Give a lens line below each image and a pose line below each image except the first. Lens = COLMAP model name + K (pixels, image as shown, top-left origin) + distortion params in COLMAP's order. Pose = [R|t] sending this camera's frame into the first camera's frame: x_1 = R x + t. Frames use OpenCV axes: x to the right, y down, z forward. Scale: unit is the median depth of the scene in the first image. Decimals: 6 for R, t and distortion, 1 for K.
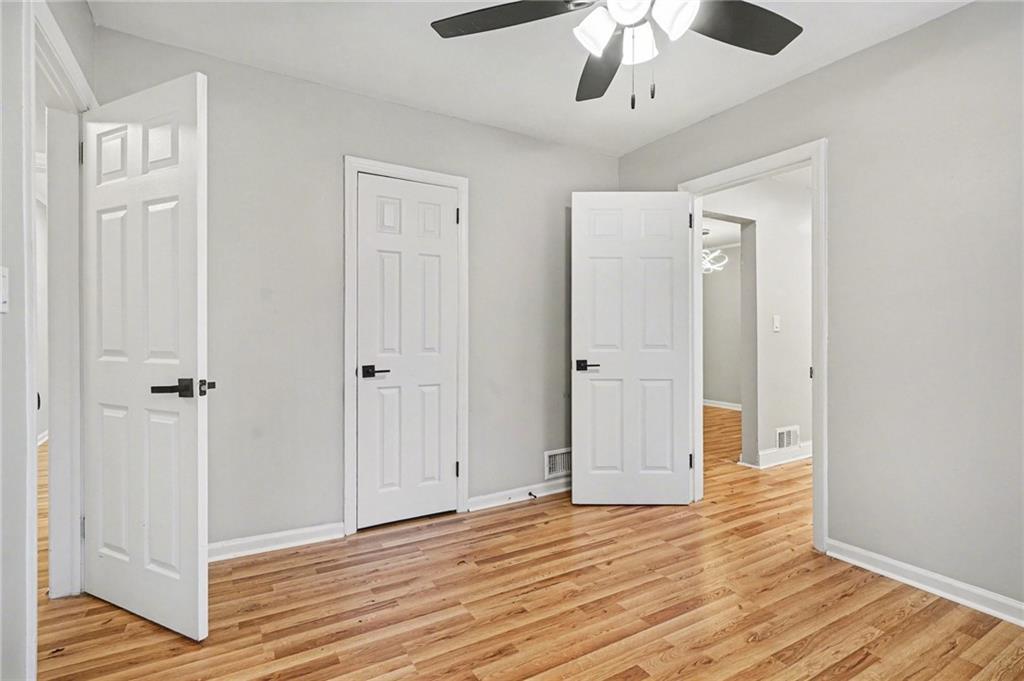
lens RADIAL K [[486.5, 0, 514.8], [0, 486.5, 333.0], [0, 0, 1]] dist [0.006021, 0.002431]
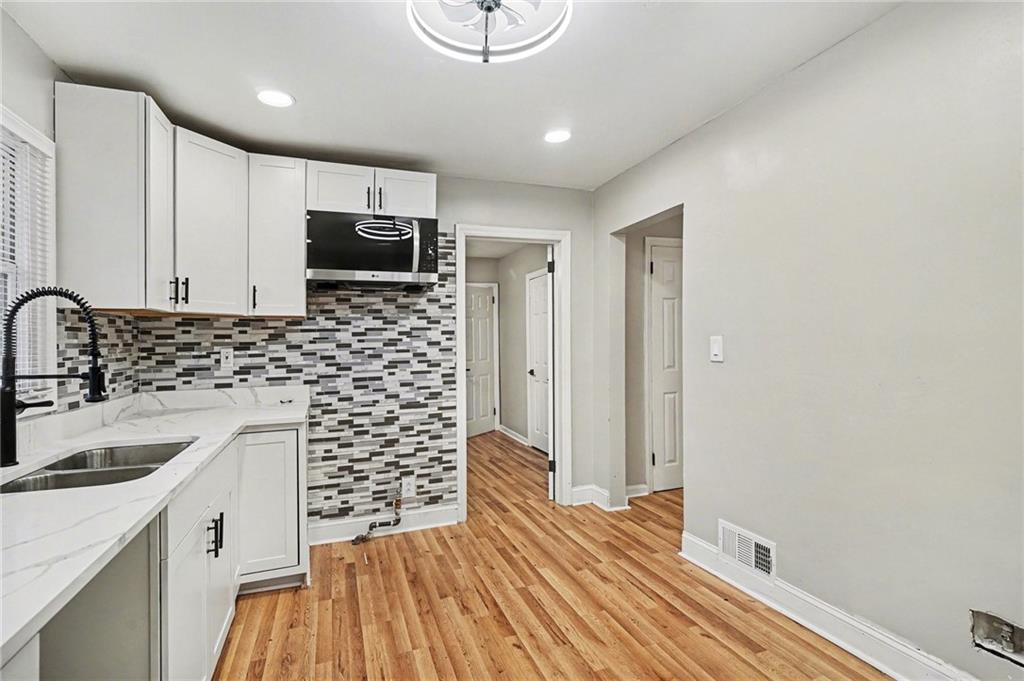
lens RADIAL K [[486.5, 0, 505.4], [0, 486.5, 337.7], [0, 0, 1]] dist [0.006021, 0.002431]
pose [[-0.181840, -0.014287, -0.983224, 1.730762], [0.014627, 0.999745, -0.017232, -0.039017], [0.983219, -0.017515, -0.181585, 1.220737]]
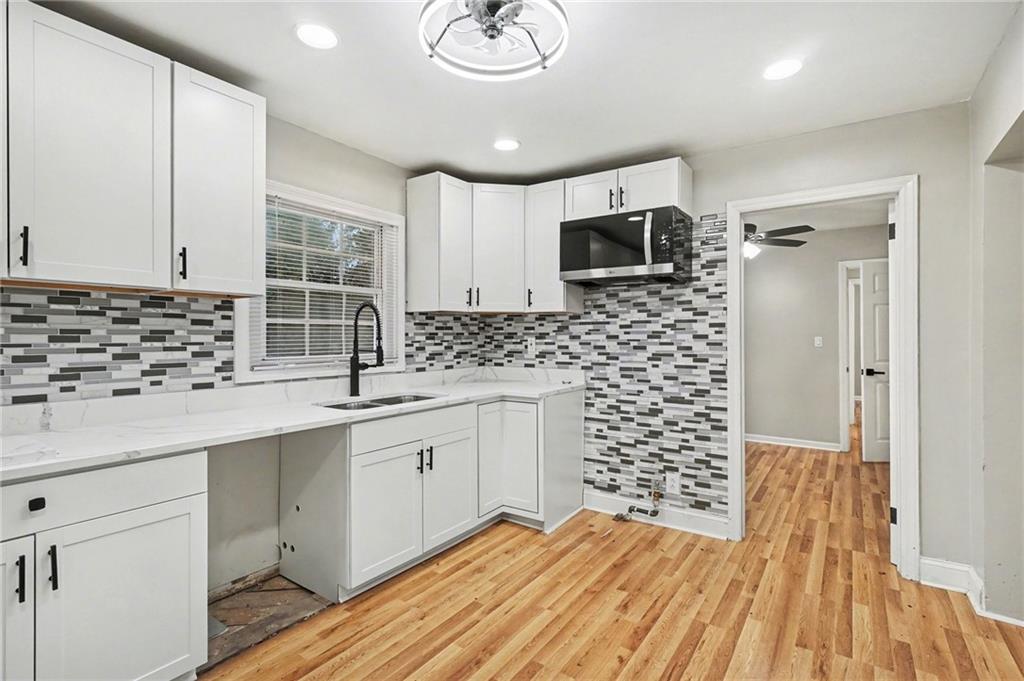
lens RADIAL K [[486.5, 0, 512.0], [0, 486.5, 335.6], [0, 0, 1]] dist [0.006021, 0.002431]
pose [[-0.907118, -0.008455, -0.420791, 1.453237], [-0.008962, 0.999960, -0.000772, -0.045752], [0.420780, 0.003071, -0.907157, 1.635042]]
